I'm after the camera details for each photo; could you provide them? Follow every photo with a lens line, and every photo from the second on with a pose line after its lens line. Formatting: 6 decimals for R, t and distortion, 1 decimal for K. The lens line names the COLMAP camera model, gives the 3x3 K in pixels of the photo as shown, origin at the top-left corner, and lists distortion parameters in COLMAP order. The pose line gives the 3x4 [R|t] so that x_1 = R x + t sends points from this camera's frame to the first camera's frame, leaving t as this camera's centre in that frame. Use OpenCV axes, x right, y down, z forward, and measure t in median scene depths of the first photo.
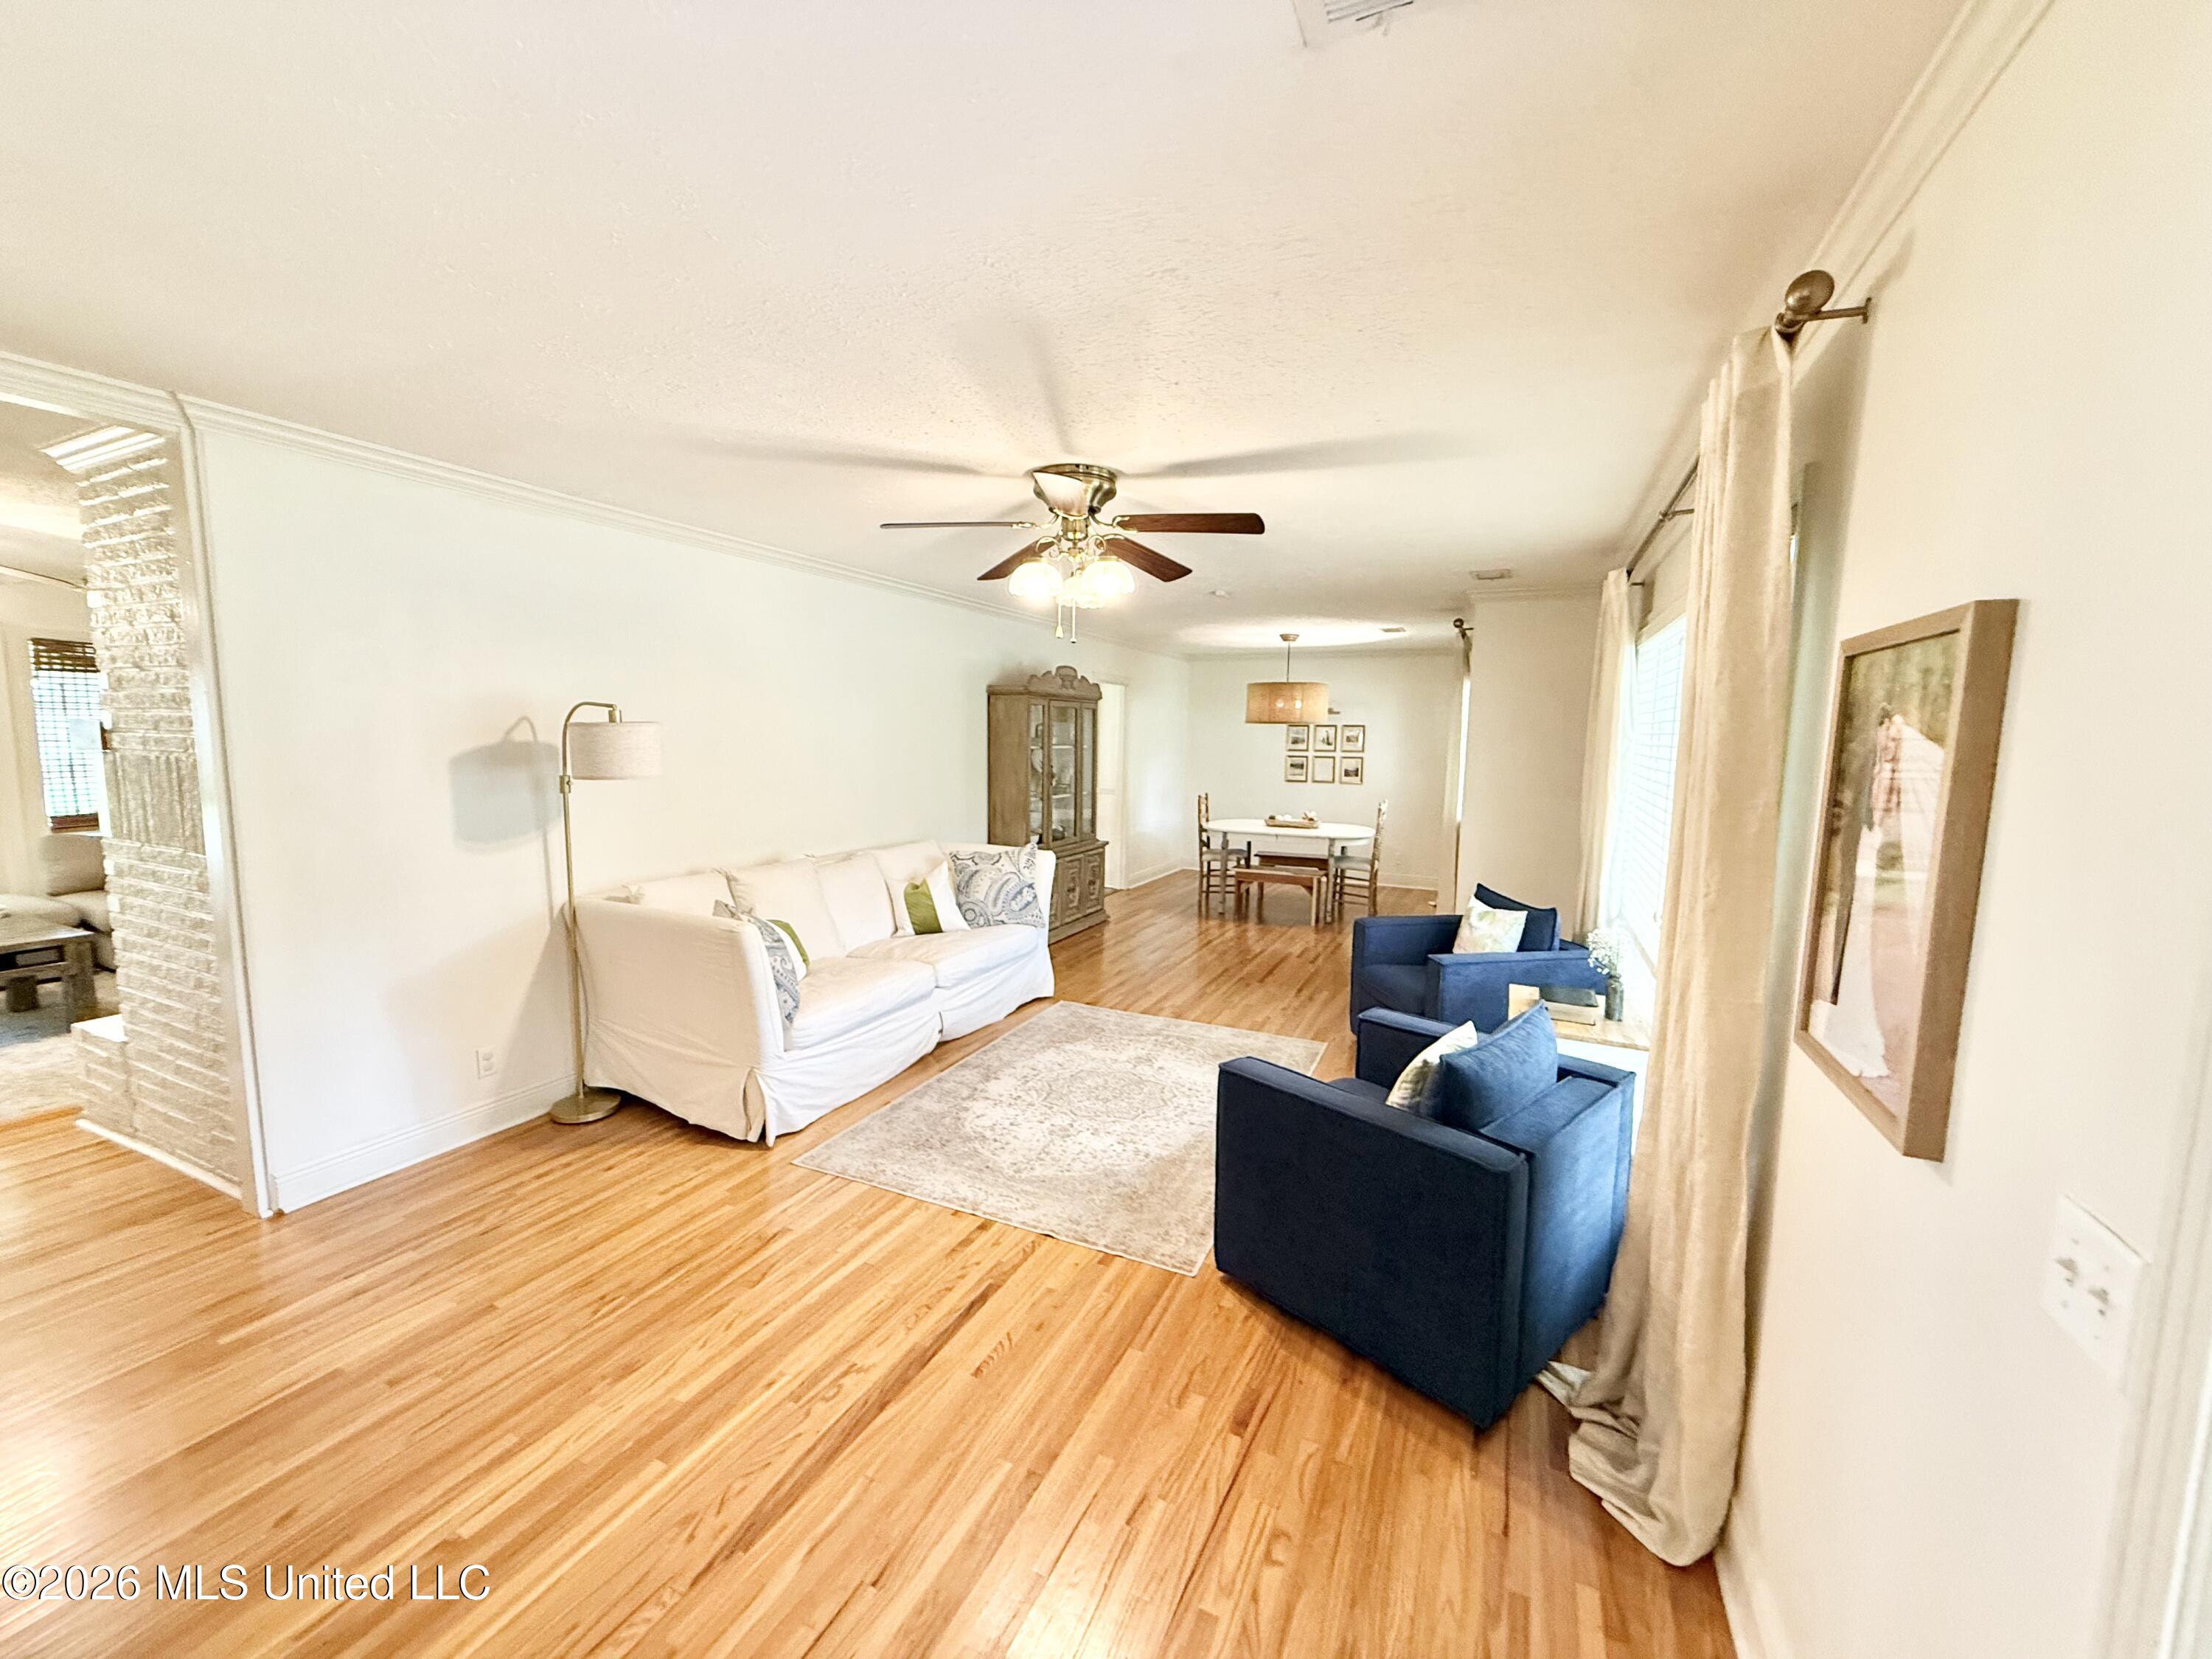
lens RADIAL K [[882.1, 0, 1106.0], [0, 882.1, 829.5], [0, 0, 1]] dist [-0.001771, -0.000121]
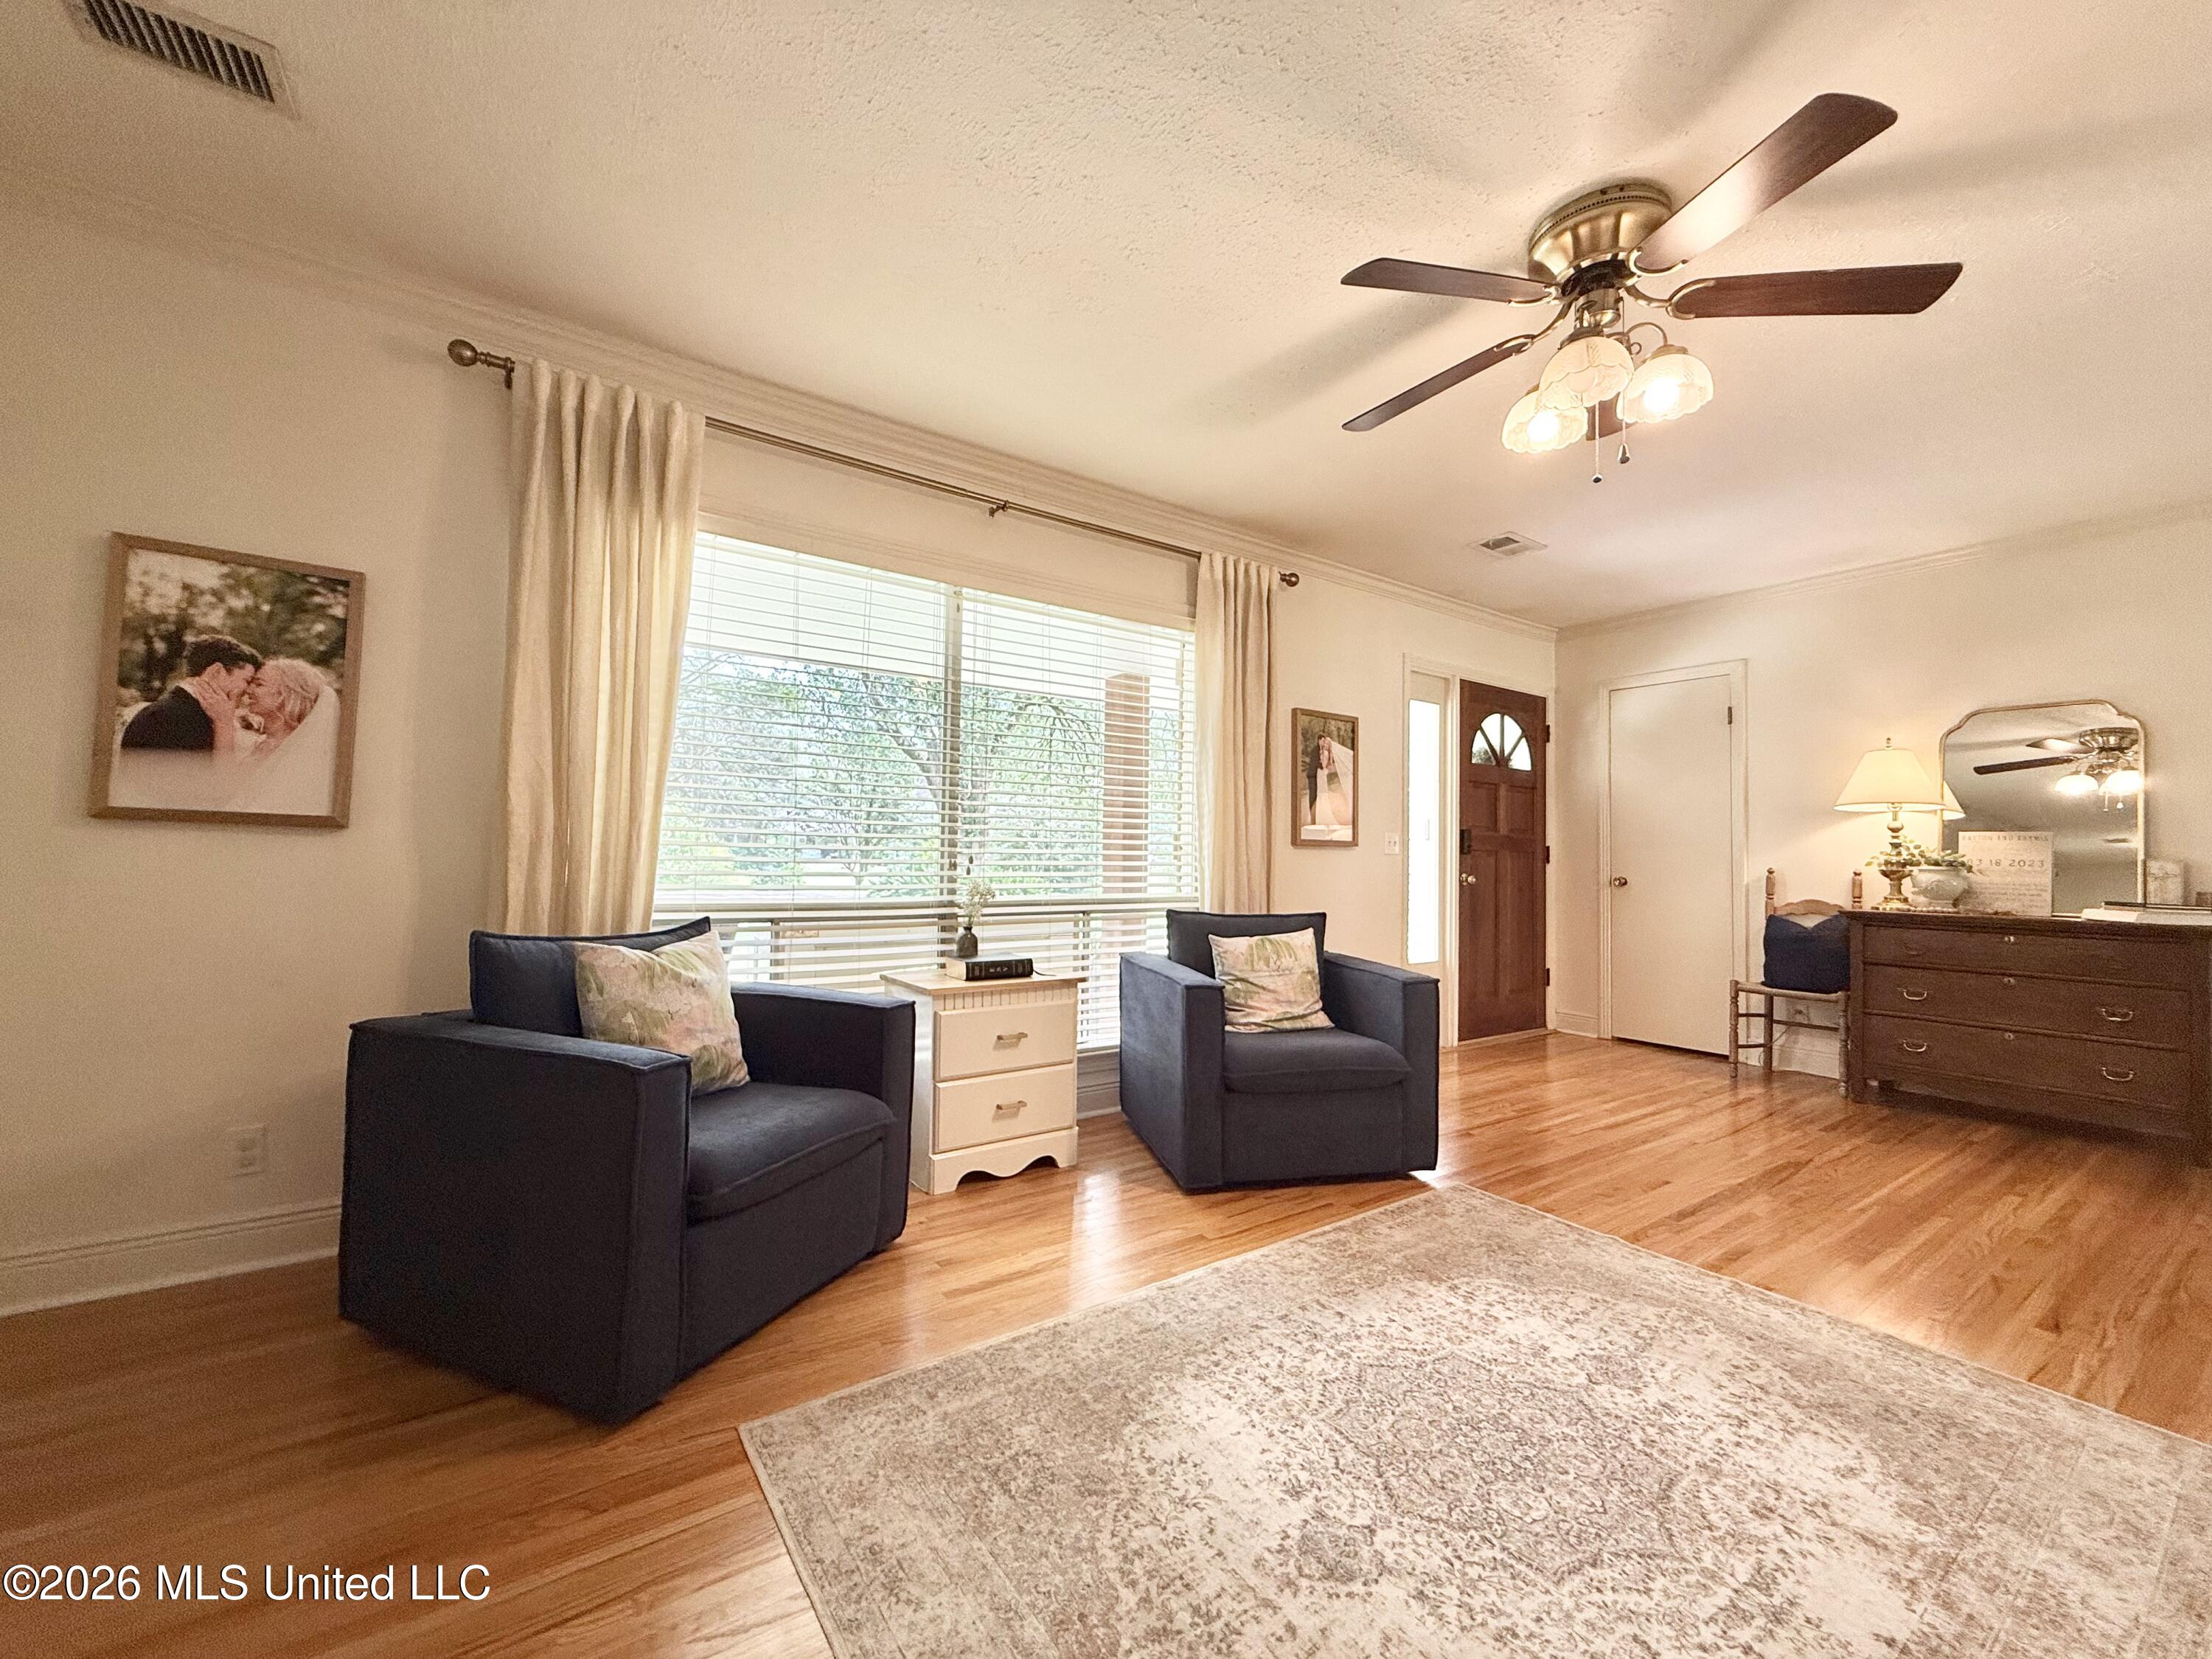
lens RADIAL K [[876.1, 0, 1098.6], [0, 876.1, 827.7], [0, 0, 1]] dist [-0.001414, -0.000039]
pose [[-0.859284, -0.015799, 0.511255, -0.046447], [0.023652, 0.997226, 0.070569, -0.010903], [-0.510952, 0.072731, -0.856527, 1.497402]]
